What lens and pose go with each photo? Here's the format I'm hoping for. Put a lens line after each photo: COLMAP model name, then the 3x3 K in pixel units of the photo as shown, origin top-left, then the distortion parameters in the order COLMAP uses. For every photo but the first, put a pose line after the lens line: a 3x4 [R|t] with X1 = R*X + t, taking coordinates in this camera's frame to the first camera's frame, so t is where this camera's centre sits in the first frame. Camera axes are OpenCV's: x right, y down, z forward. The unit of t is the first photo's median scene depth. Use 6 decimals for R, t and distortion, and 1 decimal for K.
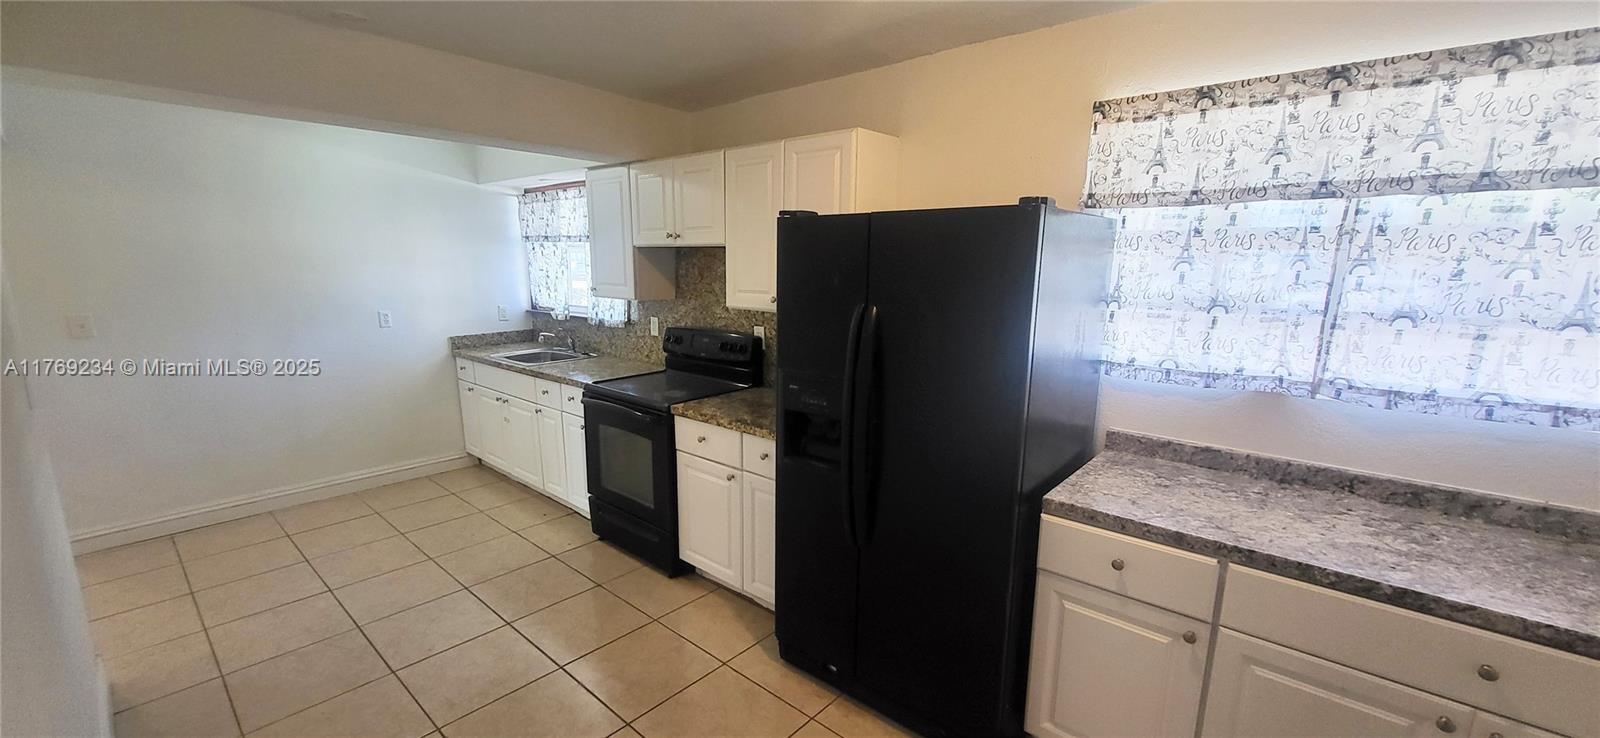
lens RADIAL K [[629.8, 0, 780.4], [0, 629.8, 385.4], [0, 0, 1]] dist [0.000795, -0.003940]
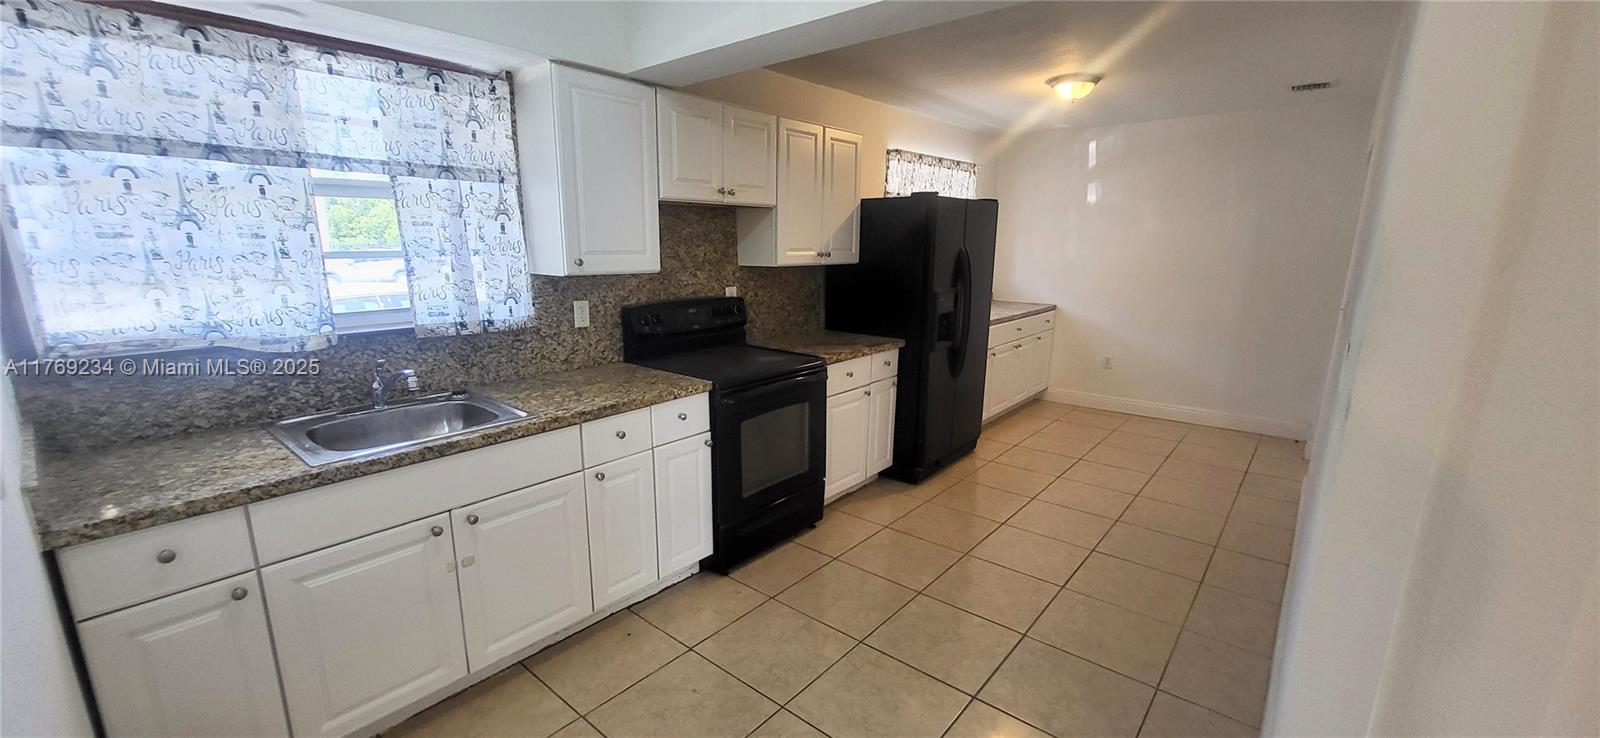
lens RADIAL K [[629.8, 0, 780.4], [0, 629.8, 385.4], [0, 0, 1]] dist [0.000795, -0.003940]
pose [[-0.018762, -0.232454, 0.972426, -1.804086], [0.193621, 0.953341, 0.231628, -0.273992], [-0.980897, 0.192628, 0.027121, 1.555803]]
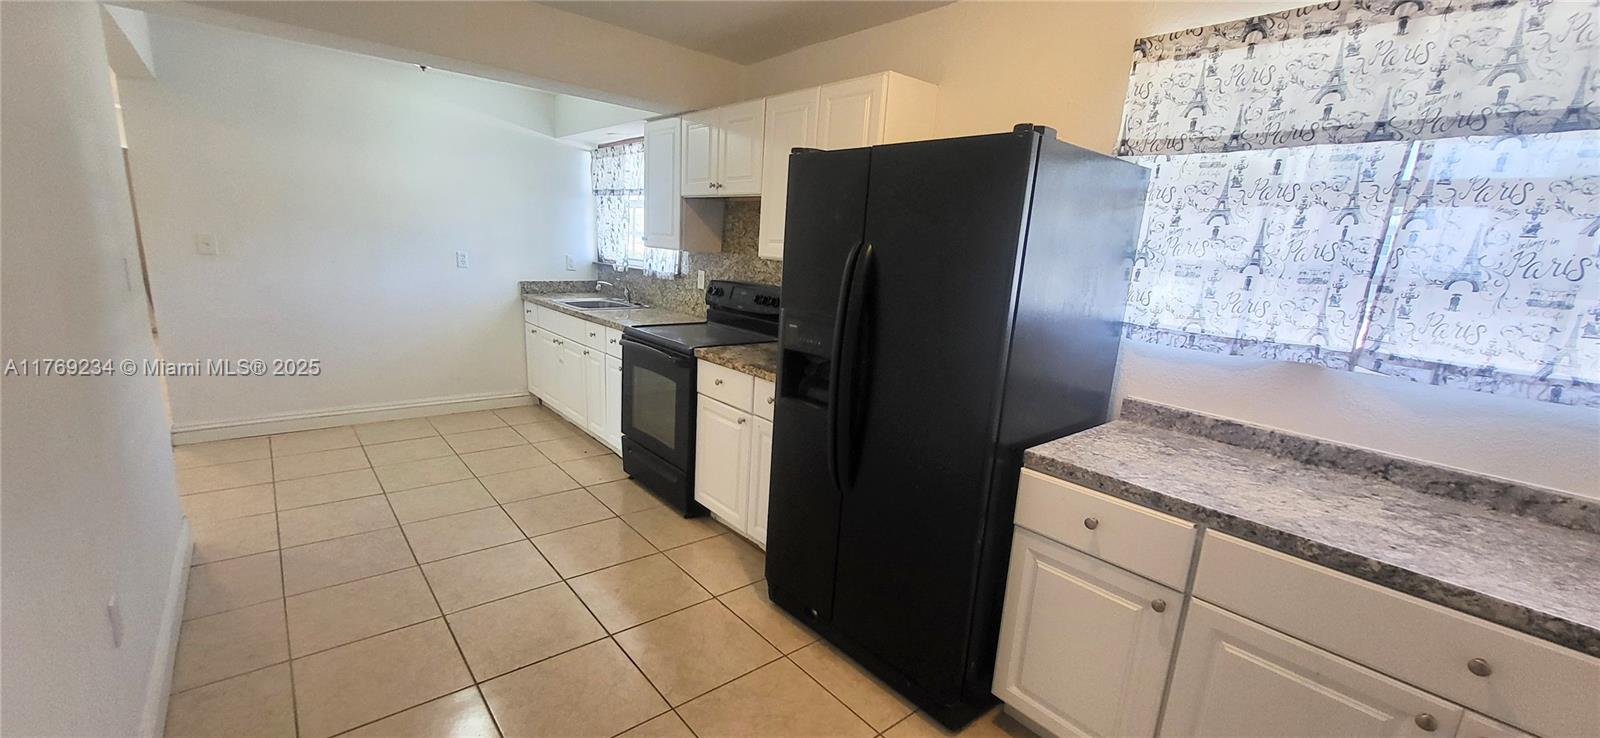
lens RADIAL K [[629.8, 0, 780.4], [0, 629.8, 385.4], [0, 0, 1]] dist [0.000795, -0.003940]
pose [[0.987276, 0.083899, -0.135079, 0.158726], [-0.080908, 0.996342, 0.027490, 0.077056], [0.136891, -0.016211, 0.990453, 0.004872]]
